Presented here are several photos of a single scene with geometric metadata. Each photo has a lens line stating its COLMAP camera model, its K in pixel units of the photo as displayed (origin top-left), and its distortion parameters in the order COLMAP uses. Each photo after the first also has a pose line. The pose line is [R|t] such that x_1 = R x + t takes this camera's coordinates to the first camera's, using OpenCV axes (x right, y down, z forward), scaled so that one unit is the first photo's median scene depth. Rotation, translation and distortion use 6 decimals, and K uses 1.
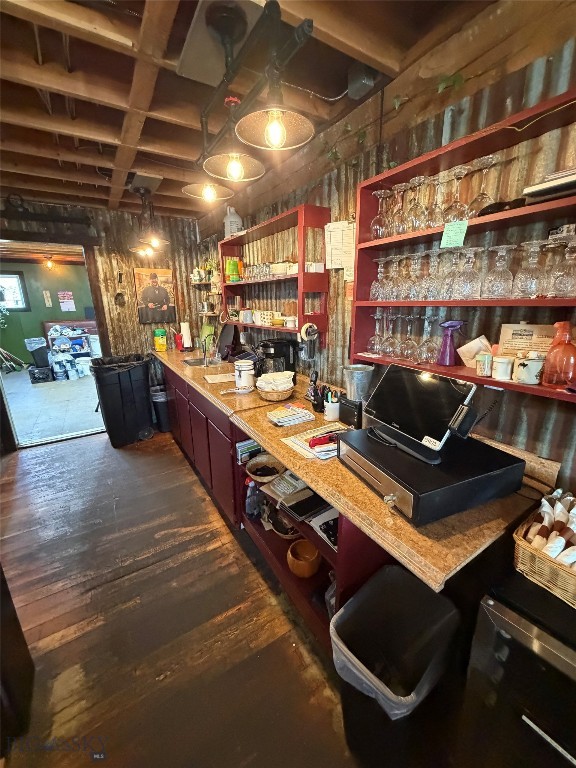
lens RADIAL K [[305.4, 0, 287.2], [0, 305.4, 381.3], [0, 0, 1]] dist [-0.001424, -0.000009]
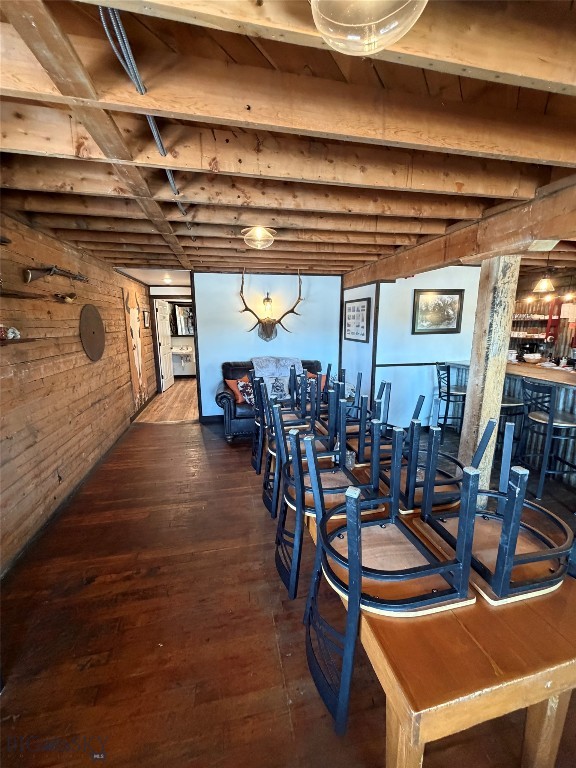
lens RADIAL K [[305.4, 0, 289.4], [0, 305.4, 382.9], [0, 0, 1]] dist [-0.001424, -0.000009]
pose [[0.944674, 0.082705, -0.317413, -1.293006], [-0.103017, 0.993534, -0.047721, 0.630976], [0.311414, 0.077780, 0.947086, -2.421793]]
